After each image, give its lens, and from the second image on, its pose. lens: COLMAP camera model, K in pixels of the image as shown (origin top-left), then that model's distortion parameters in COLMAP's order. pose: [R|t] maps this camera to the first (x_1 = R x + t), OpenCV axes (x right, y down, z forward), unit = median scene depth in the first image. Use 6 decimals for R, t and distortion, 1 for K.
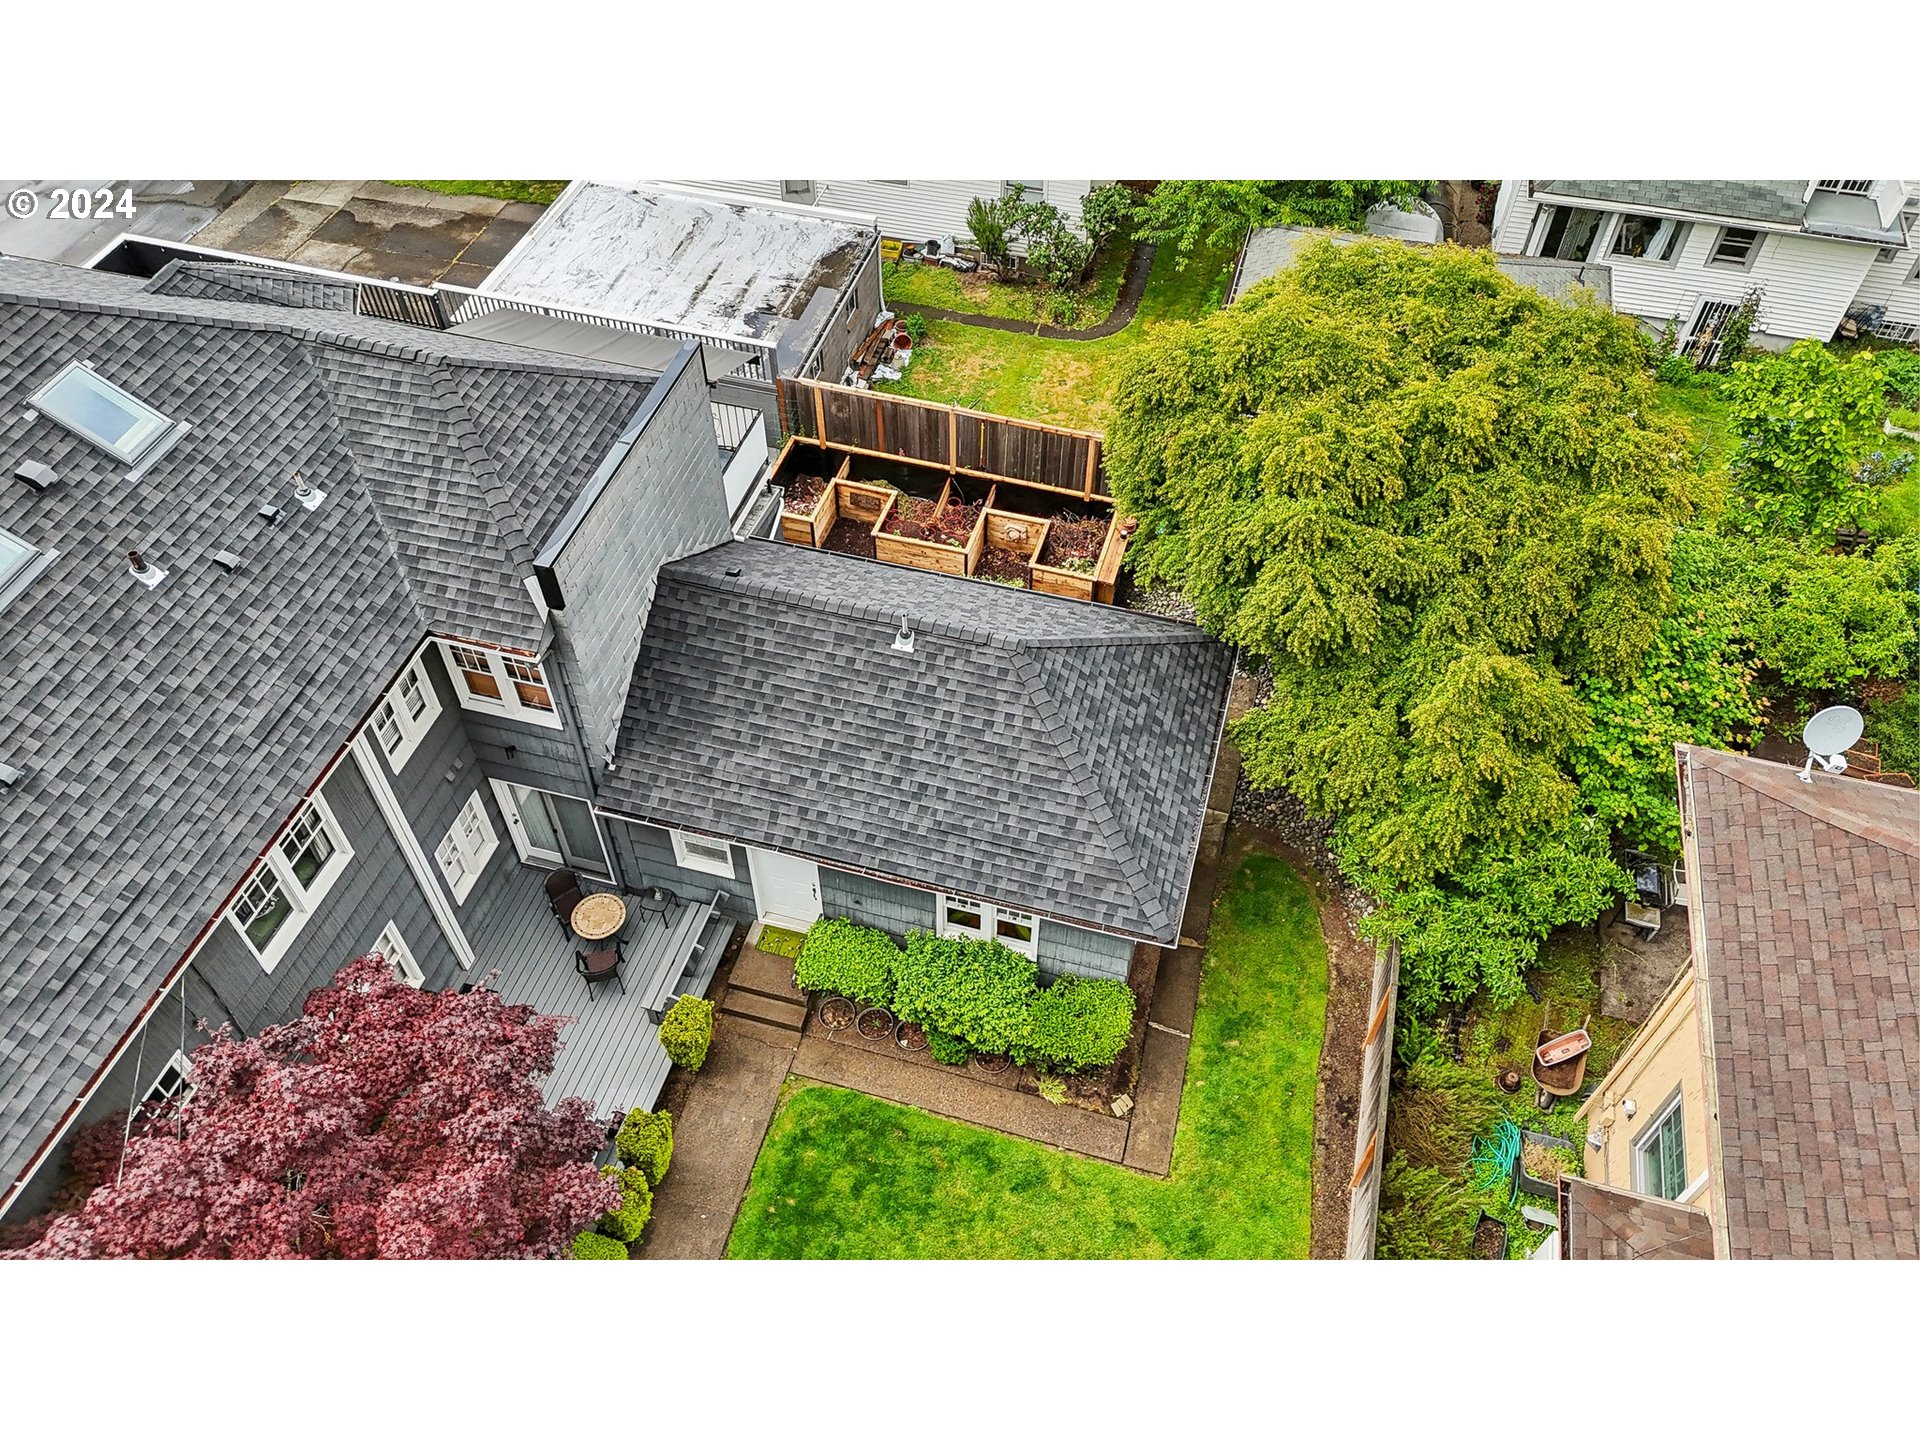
lens RADIAL K [[1405.3, 0, 960.0], [0, 1405.3, 720.0], [0, 0, 1]] dist [0.082008, -0.000823]
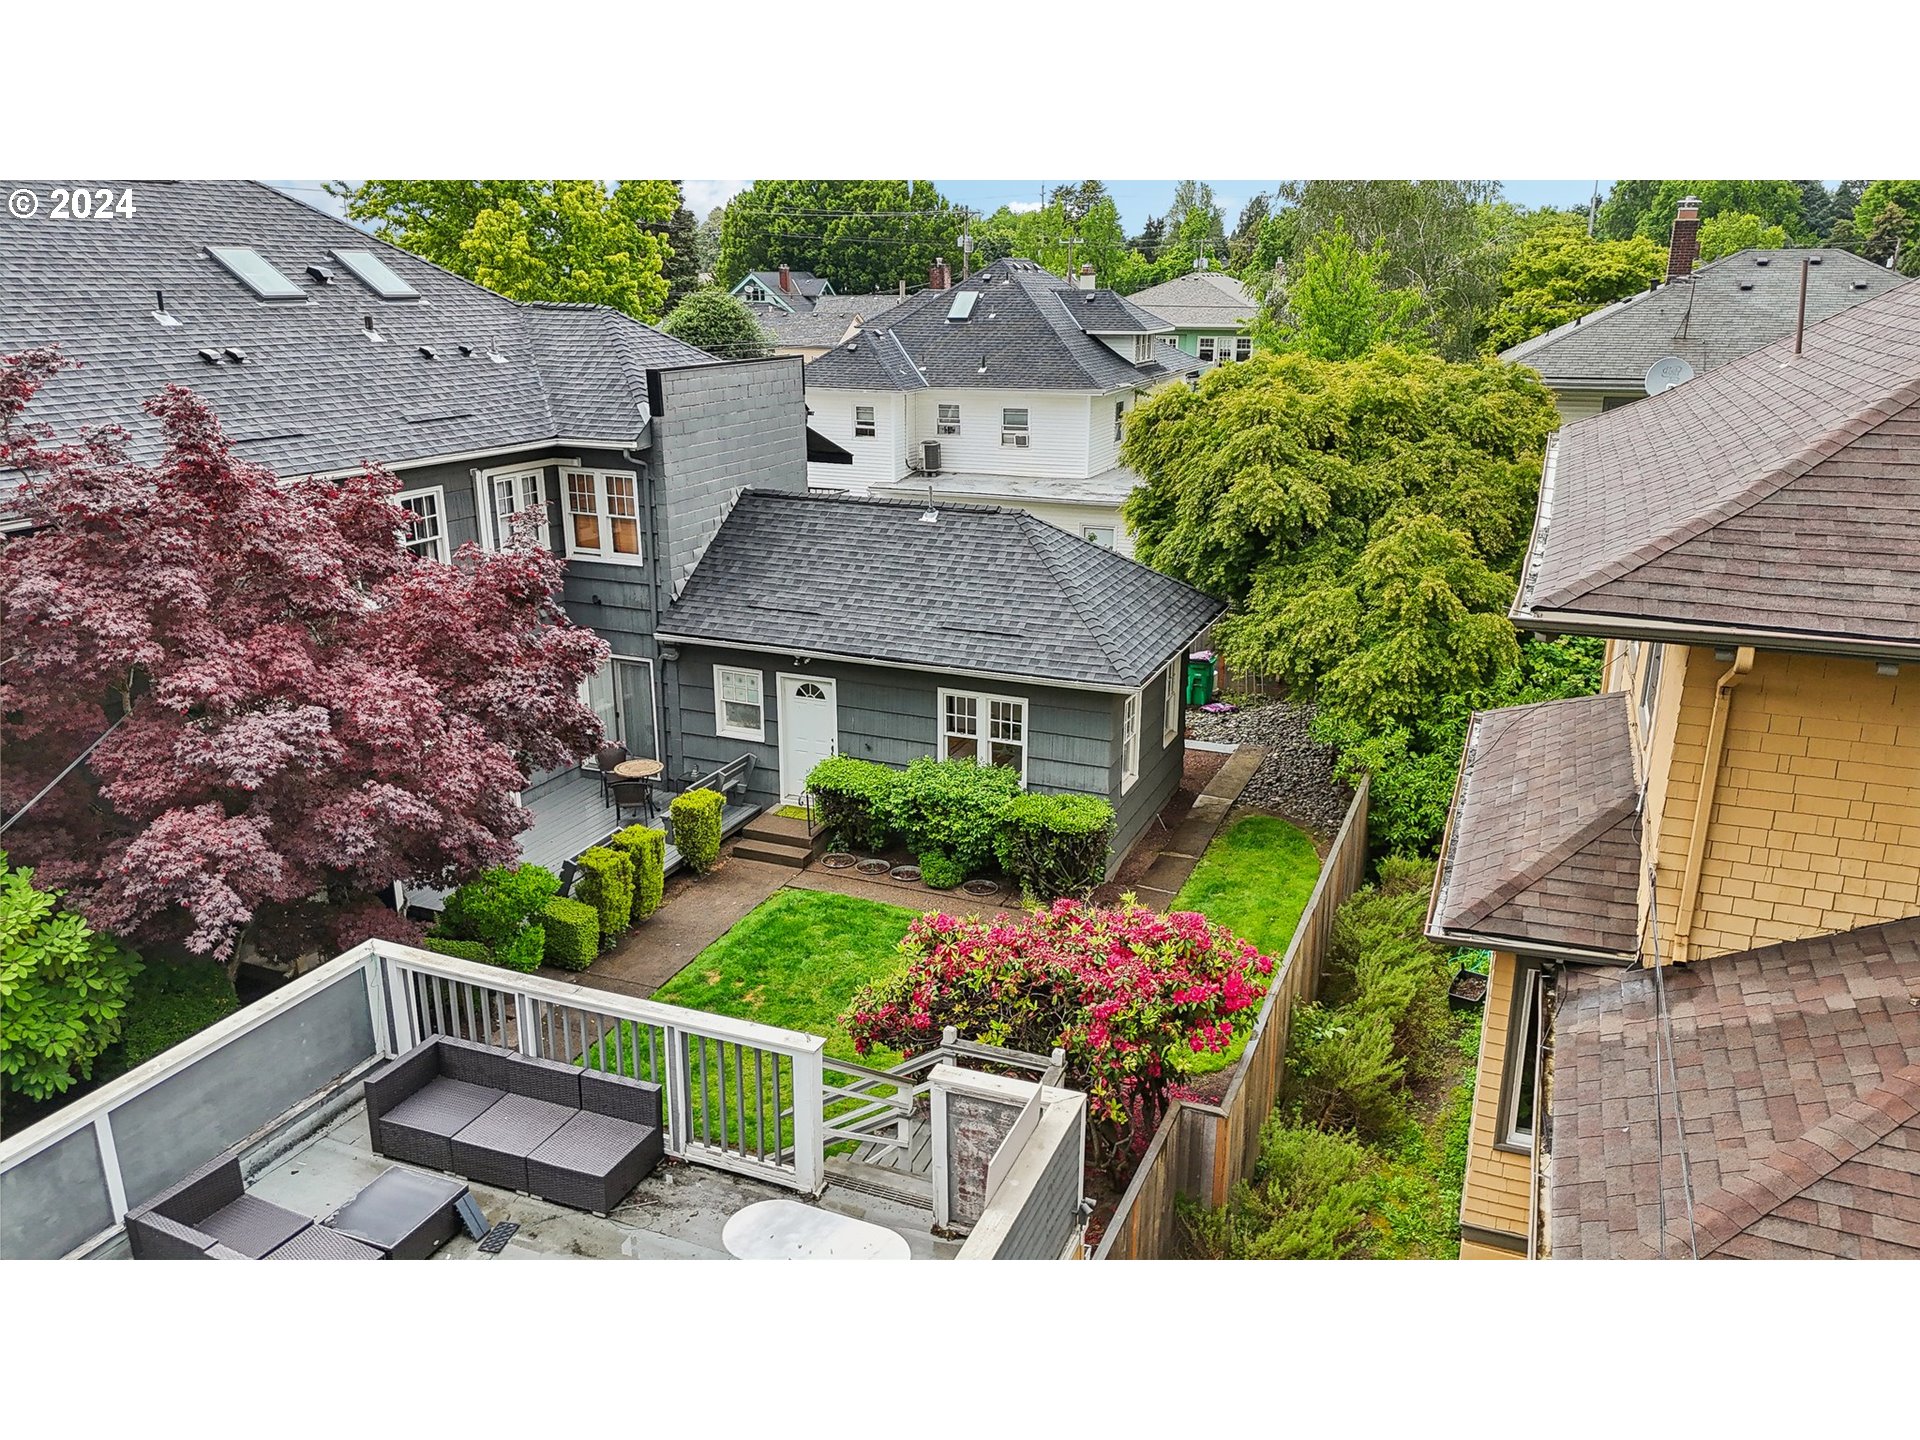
lens RADIAL K [[1405.3, 0, 960.0], [0, 1405.3, 720.0], [0, 0, 1]] dist [0.082008, -0.000823]
pose [[0.992544, 0.035638, -0.116559, 0.132642], [-0.091202, 0.851564, -0.516257, 0.712578], [0.080859, 0.523038, 0.848465, 0.067767]]
